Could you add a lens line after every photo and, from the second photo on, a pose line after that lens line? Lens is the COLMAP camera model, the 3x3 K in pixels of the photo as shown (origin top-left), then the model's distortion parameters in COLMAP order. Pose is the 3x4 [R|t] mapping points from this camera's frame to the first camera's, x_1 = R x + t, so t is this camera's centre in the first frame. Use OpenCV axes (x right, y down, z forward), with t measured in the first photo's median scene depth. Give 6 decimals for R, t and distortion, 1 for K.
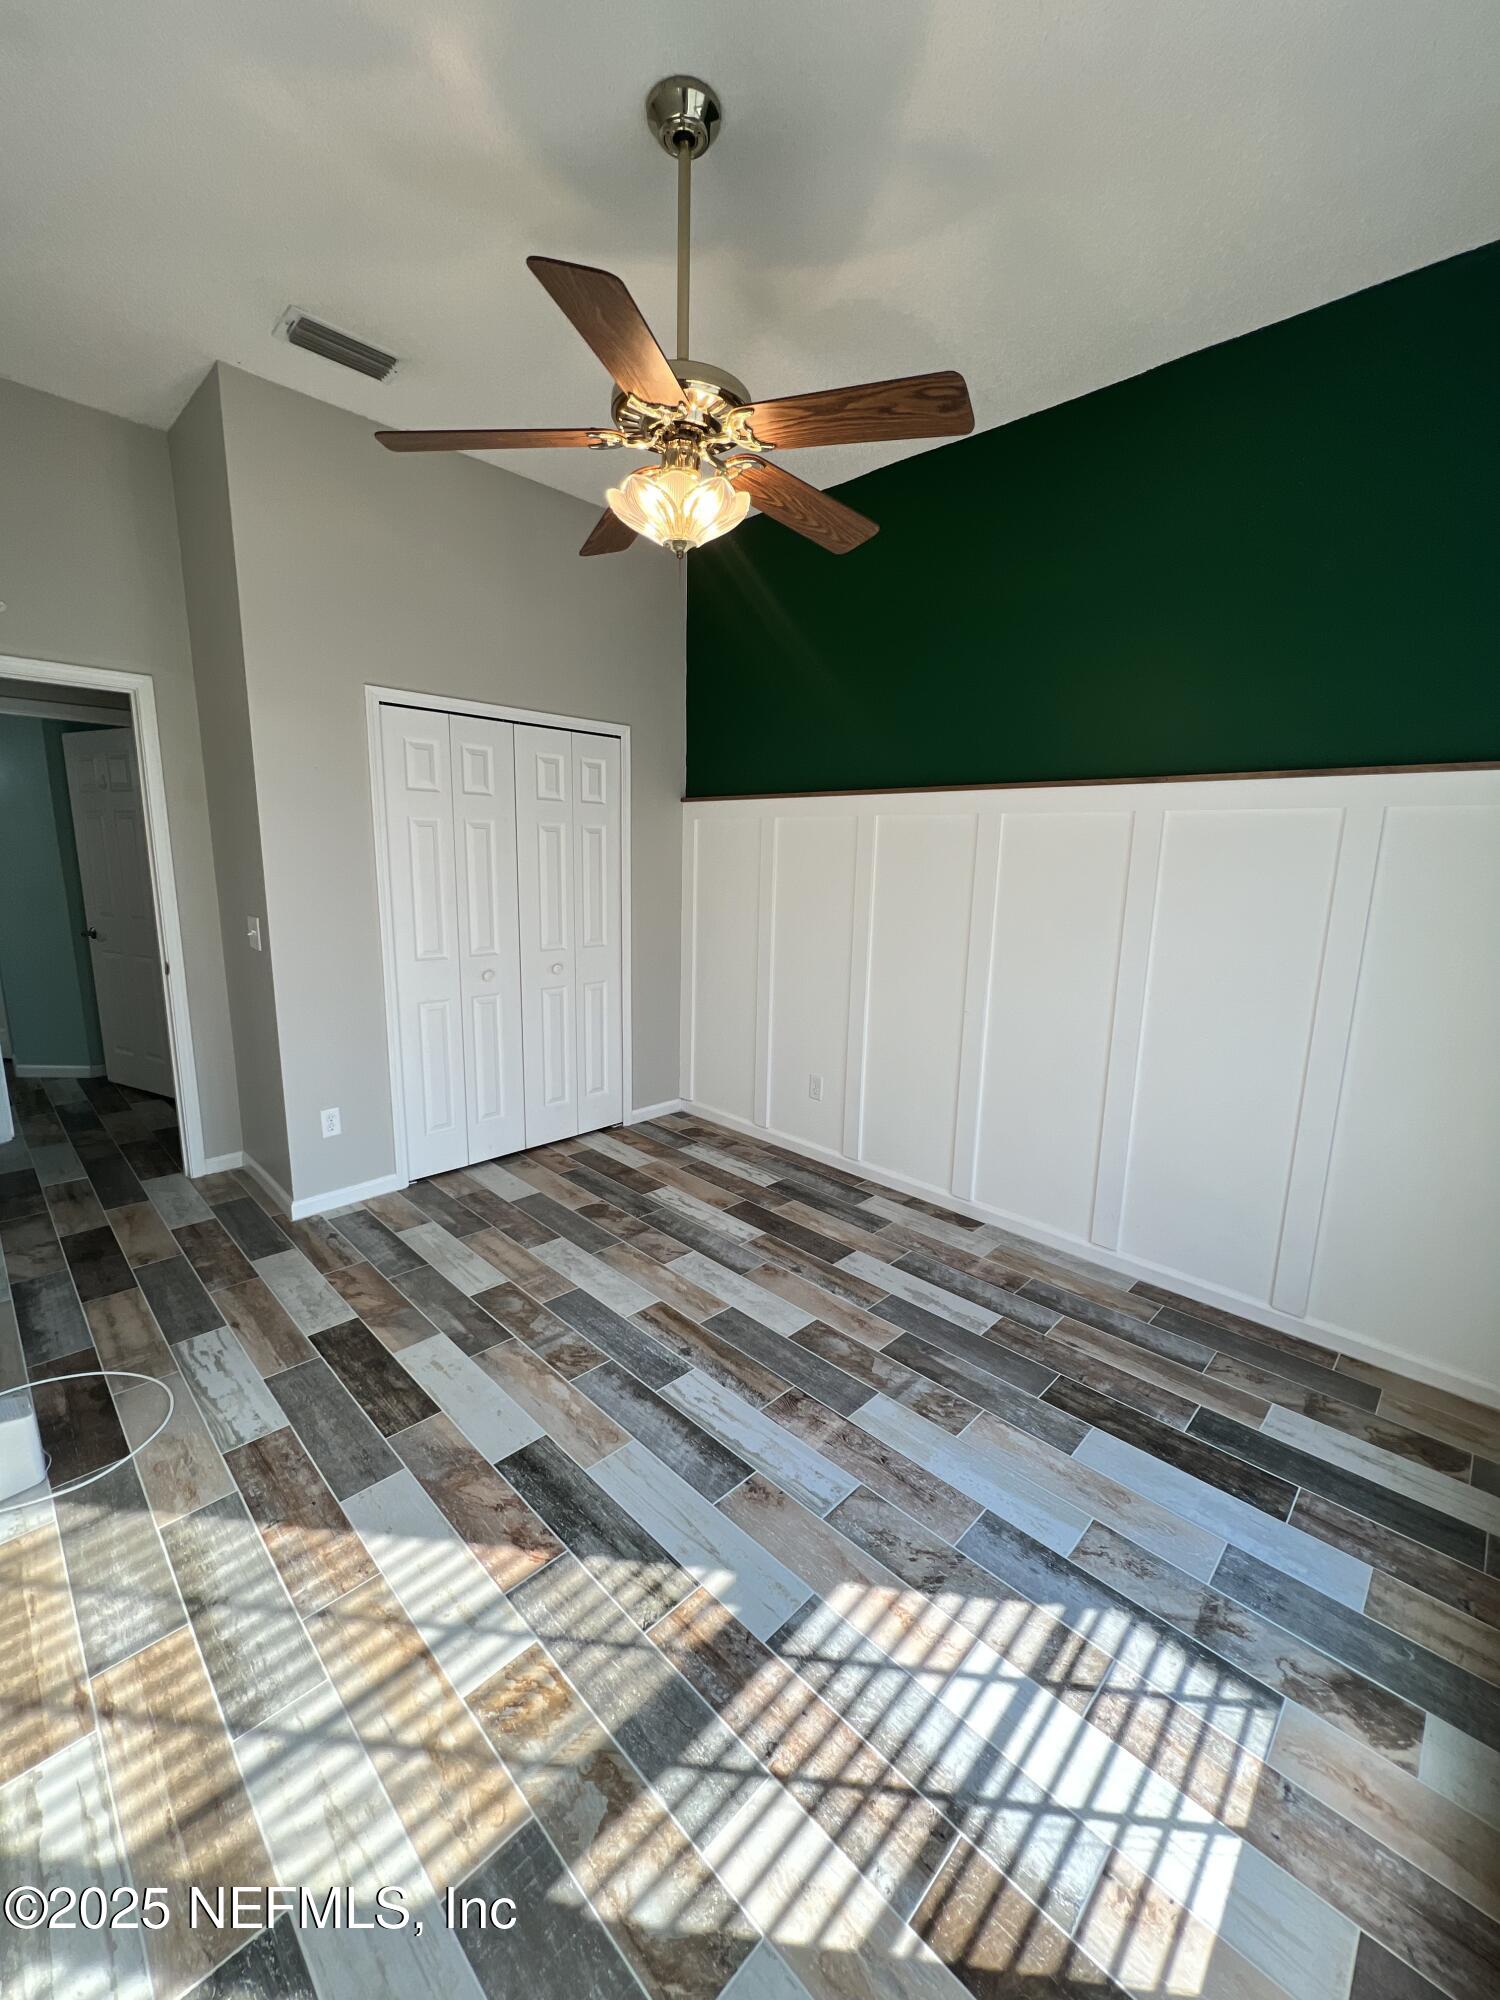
lens RADIAL K [[806.0, 0, 747.6], [0, 806.0, 998.9], [0, 0, 1]] dist [0.003403, 0.000884]
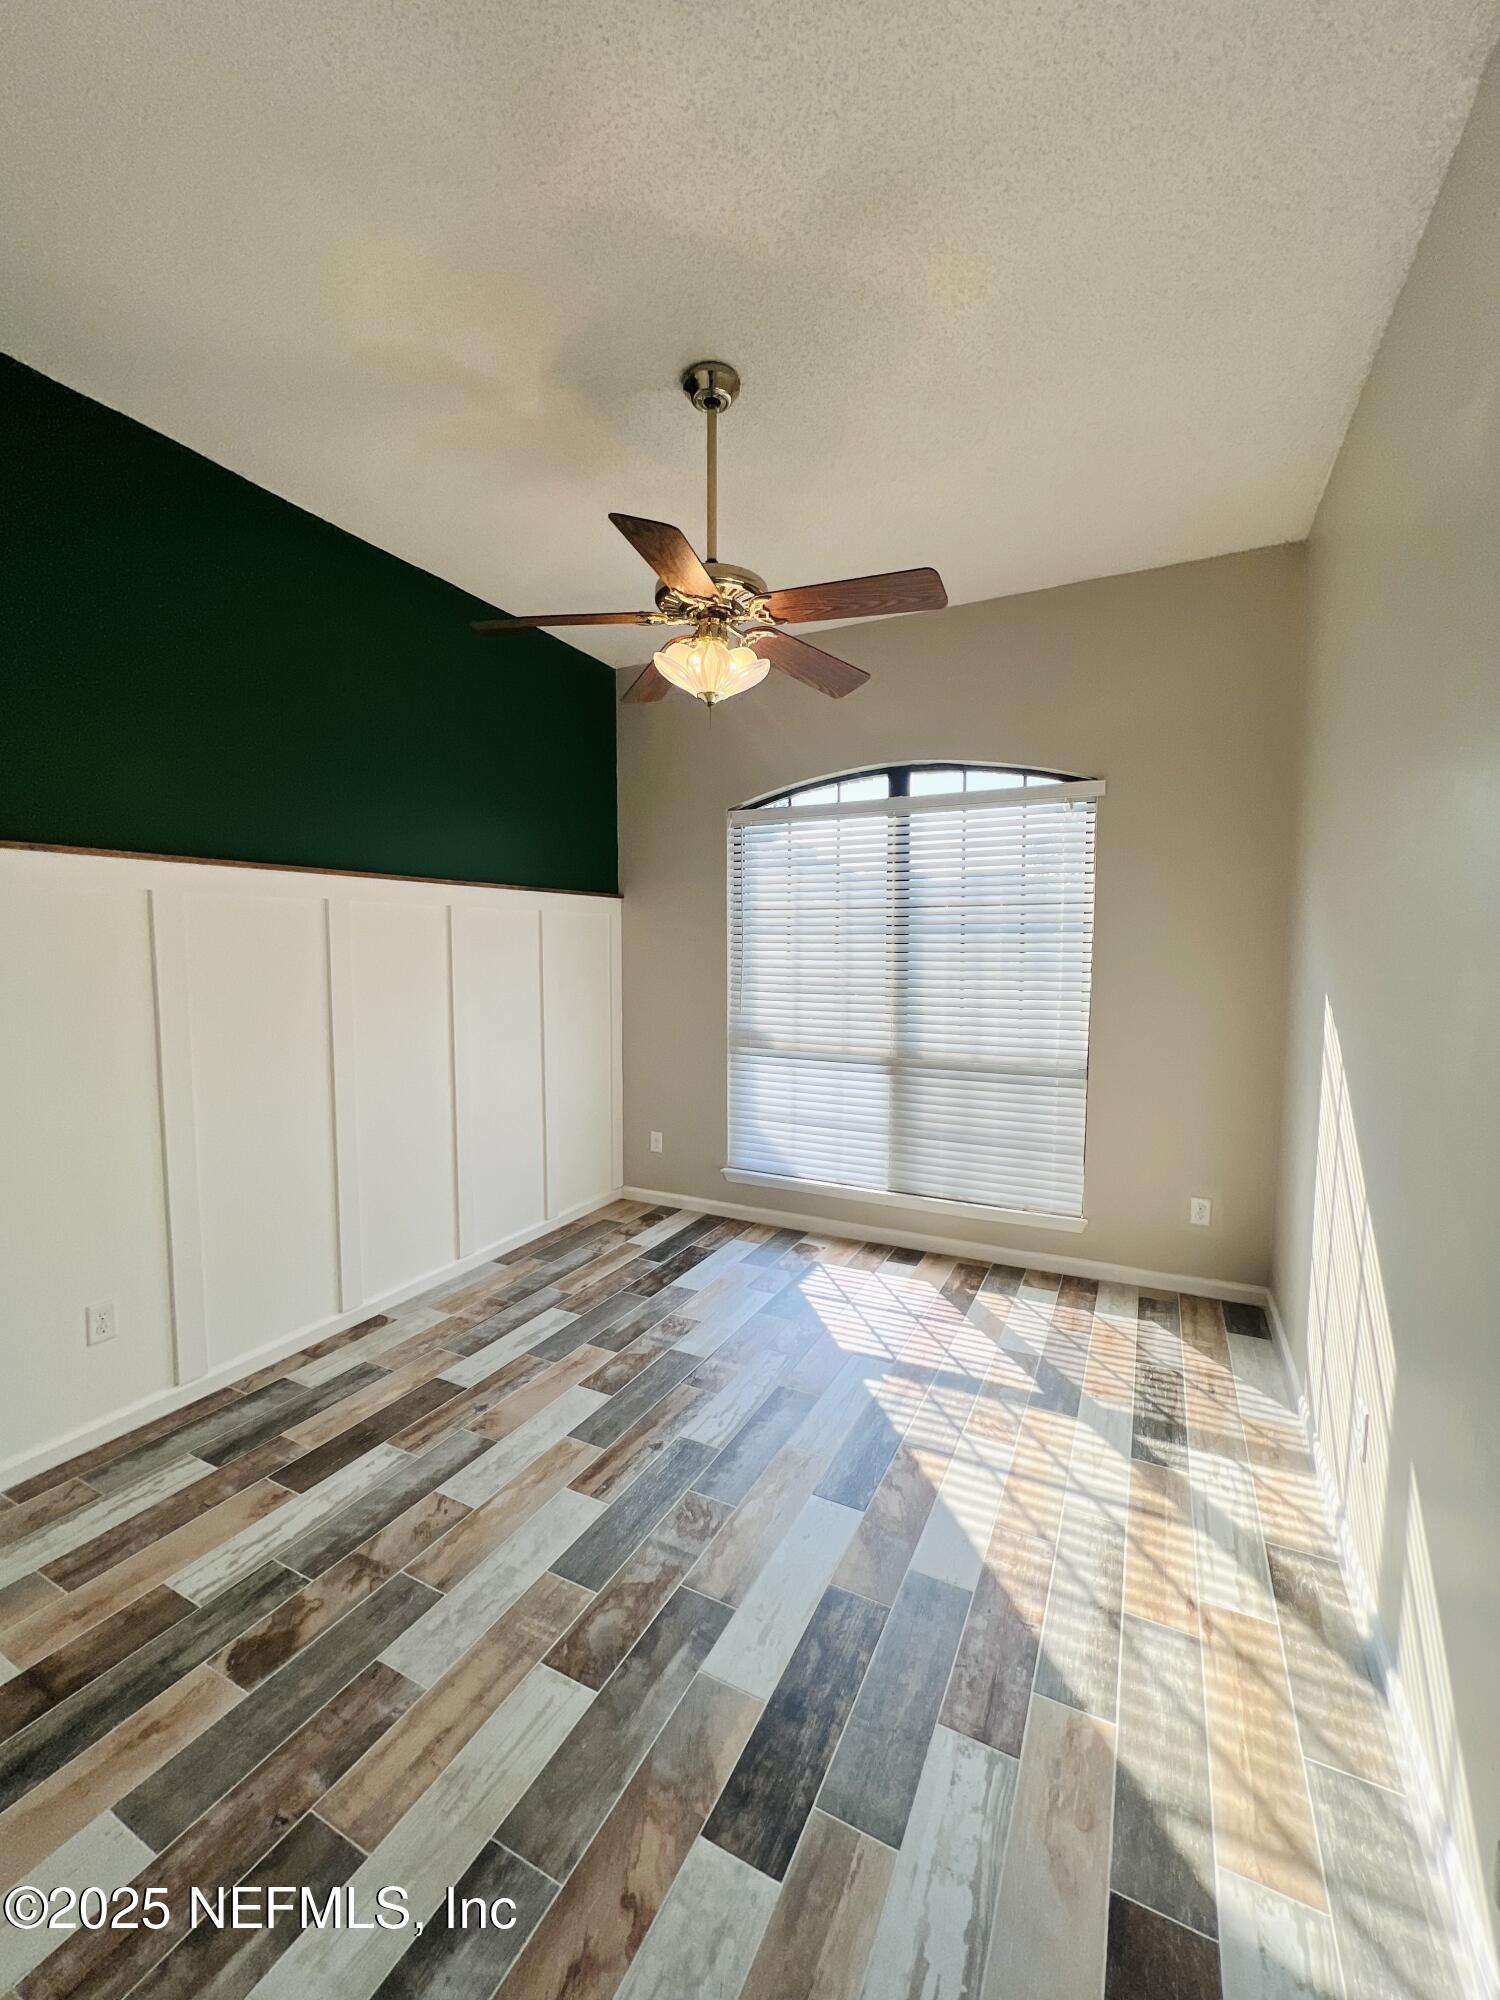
lens RADIAL K [[806.0, 0, 746.6], [0, 806.0, 1007.5], [0, 0, 1]] dist [0.003403, 0.000884]
pose [[-0.304006, -0.099425, 0.947468, -1.098823], [0.164450, 0.974133, 0.154989, -0.242023], [-0.938369, 0.202929, -0.279792, 1.183859]]
